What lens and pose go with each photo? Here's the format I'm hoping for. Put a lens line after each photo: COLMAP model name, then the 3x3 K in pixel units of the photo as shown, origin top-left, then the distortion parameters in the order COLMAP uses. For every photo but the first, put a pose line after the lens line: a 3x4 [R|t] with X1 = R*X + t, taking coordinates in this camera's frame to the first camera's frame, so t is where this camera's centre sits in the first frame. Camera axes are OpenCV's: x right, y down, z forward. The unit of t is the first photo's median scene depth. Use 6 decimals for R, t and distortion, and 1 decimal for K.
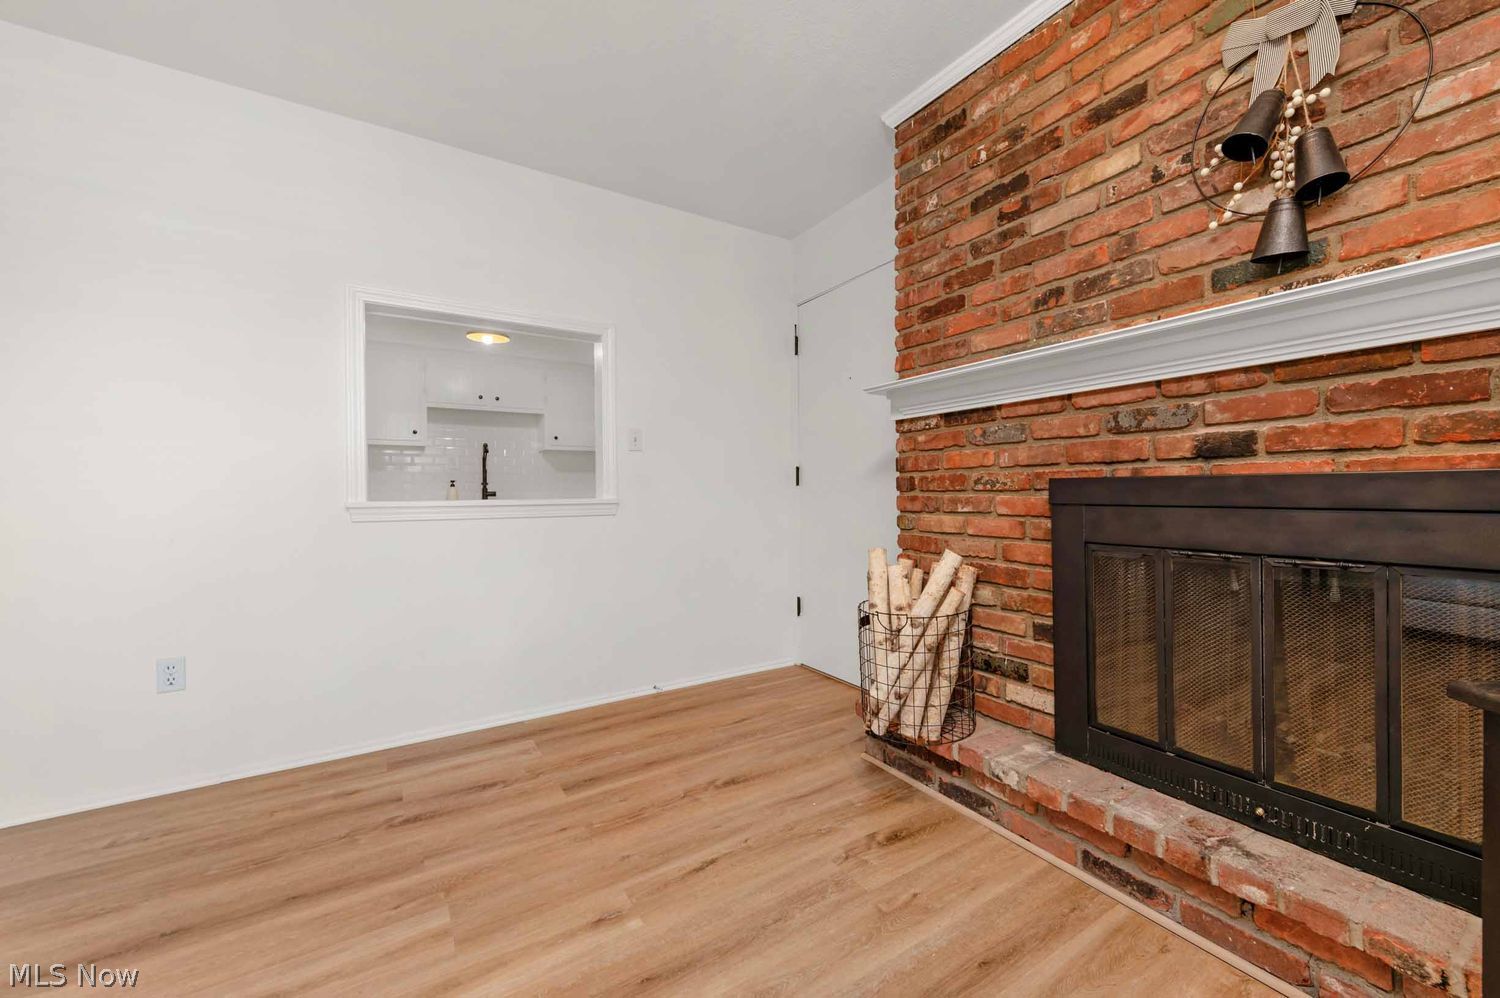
lens RADIAL K [[593.5, 0, 735.3], [0, 593.5, 494.9], [0, 0, 1]] dist [0.014312, -0.003042]
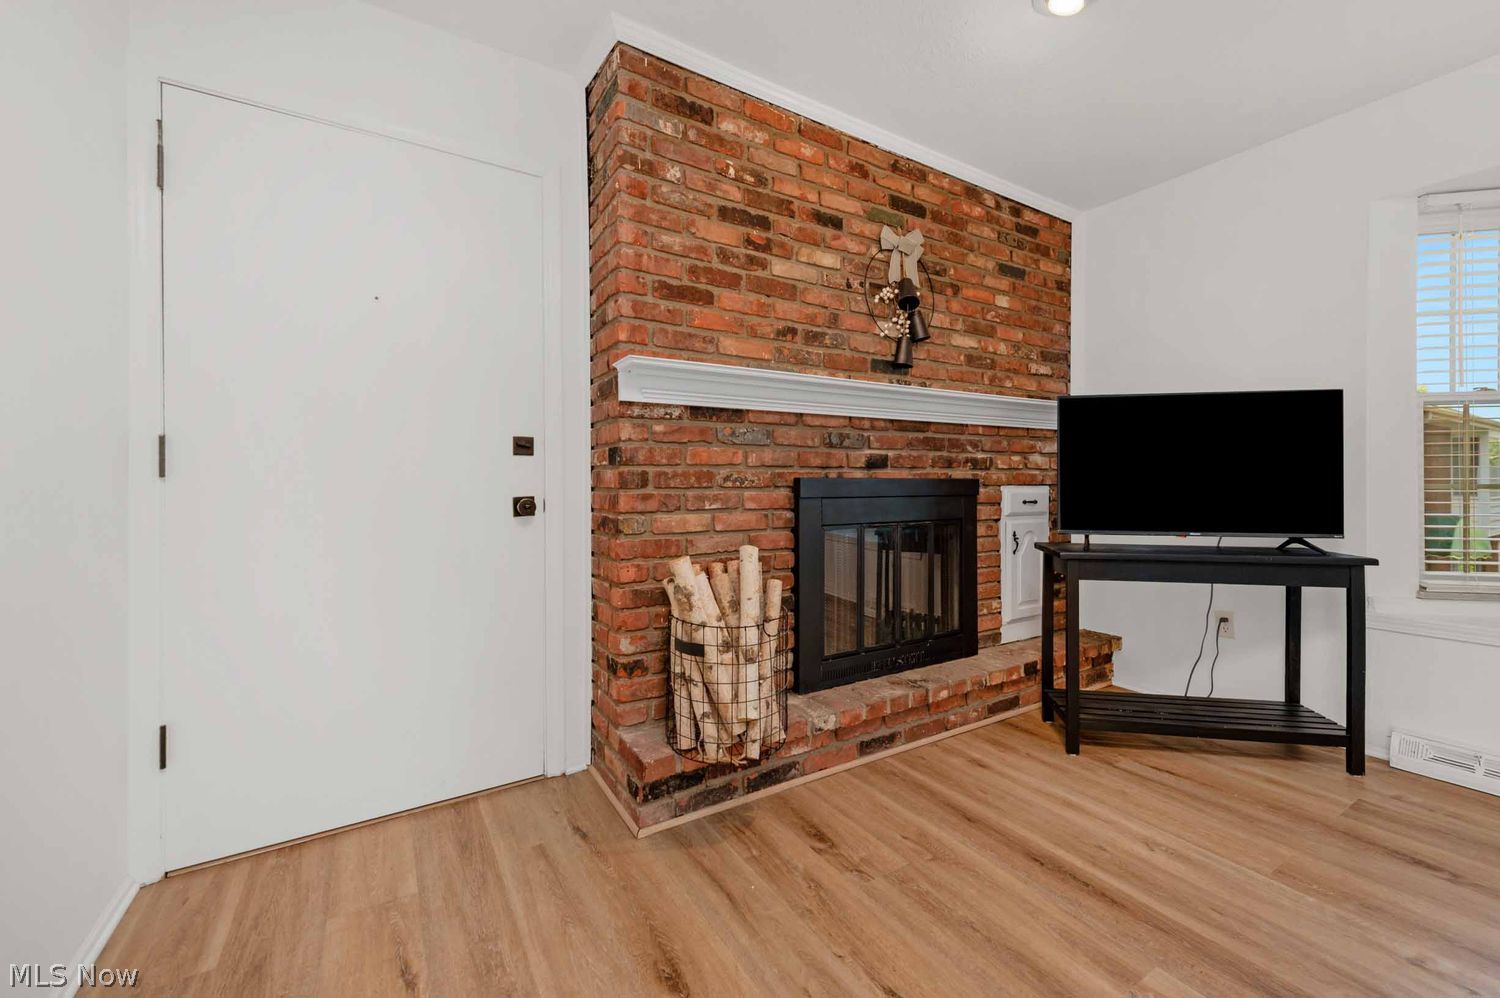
lens RADIAL K [[593.5, 0, 788.4], [0, 593.5, 483.4], [0, 0, 1]] dist [0.014312, -0.003042]
pose [[-0.035858, 0.014736, 0.999248, -0.680045], [0.013479, 0.999807, -0.014261, 0.001874], [-0.999266, 0.012958, -0.036050, 1.007005]]
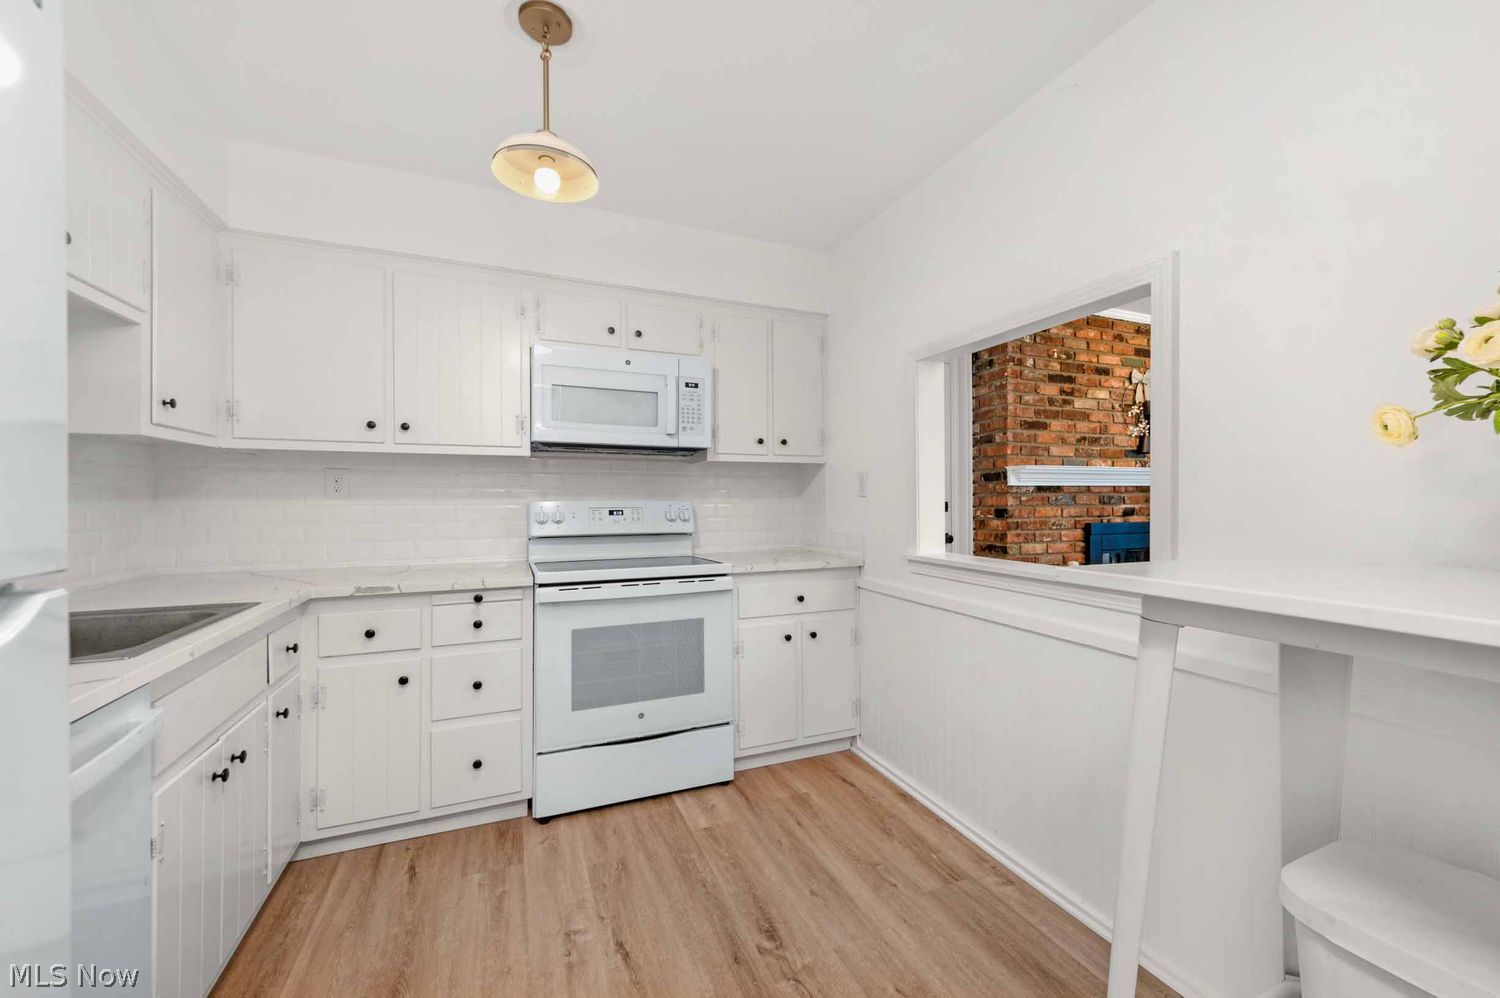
lens RADIAL K [[593.5, 0, 751.3], [0, 593.5, 489.0], [0, 0, 1]] dist [0.014312, -0.003042]
pose [[0.141721, 0.020140, 0.989702, -1.721966], [0.006907, 0.999749, -0.021333, -0.108642], [-0.989883, 0.009860, 0.141546, 1.815102]]
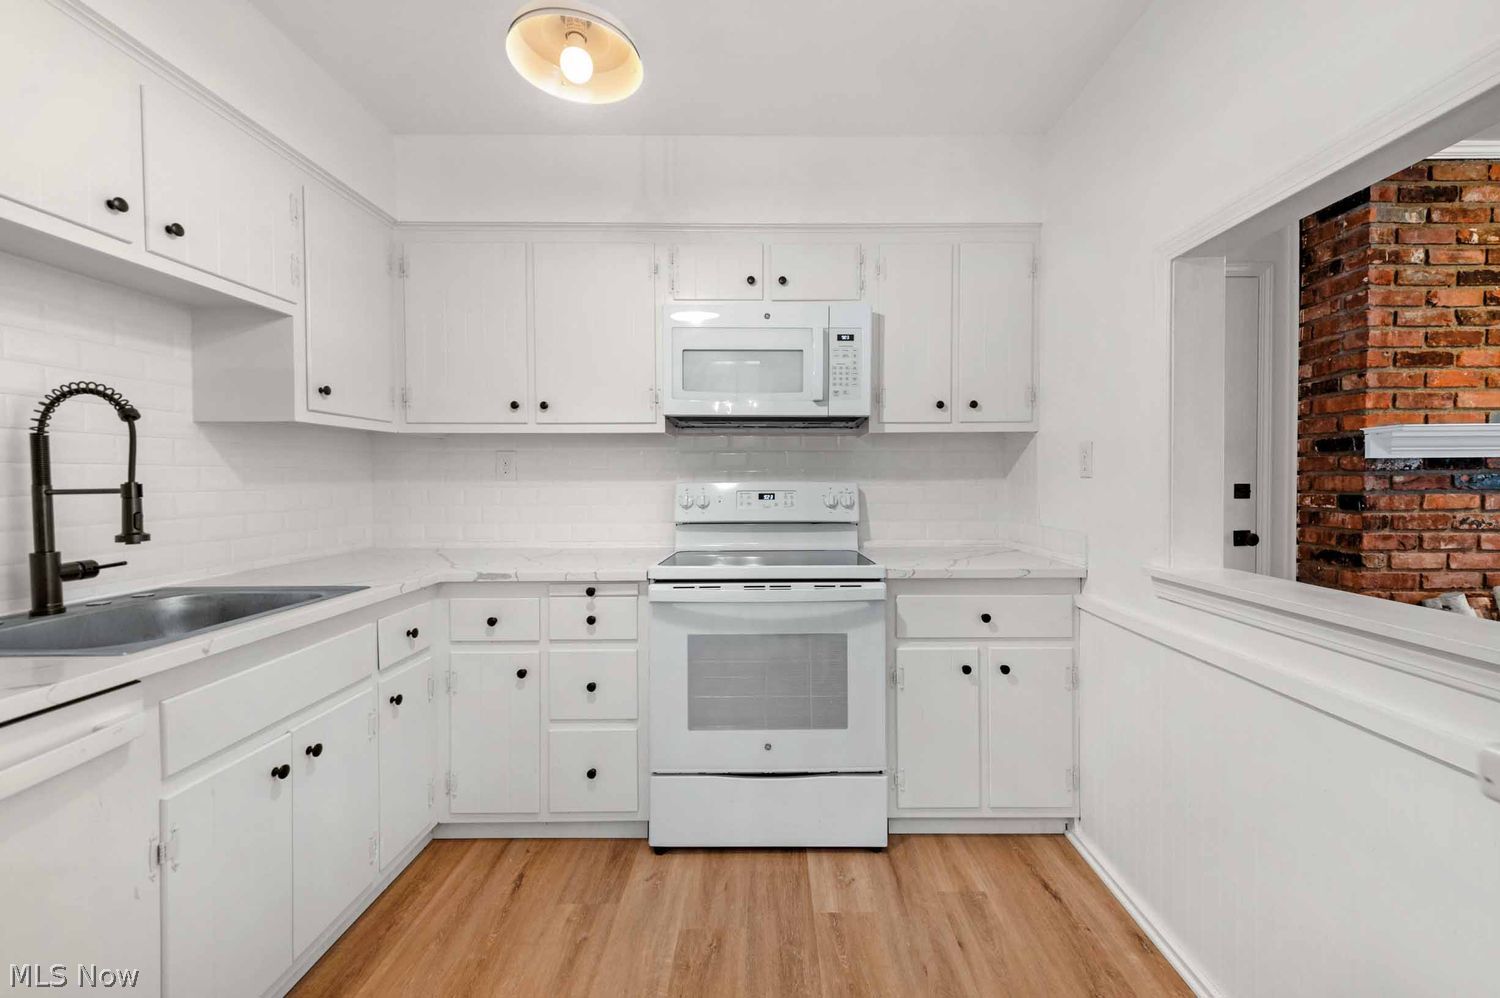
lens RADIAL K [[593.5, 0, 779.5], [0, 593.5, 484.5], [0, 0, 1]] dist [0.014312, -0.003042]
pose [[0.499161, -0.007410, 0.866478, -1.339523], [0.006227, 0.999968, 0.004964, -0.116091], [-0.866487, 0.002917, 0.499191, 1.685536]]
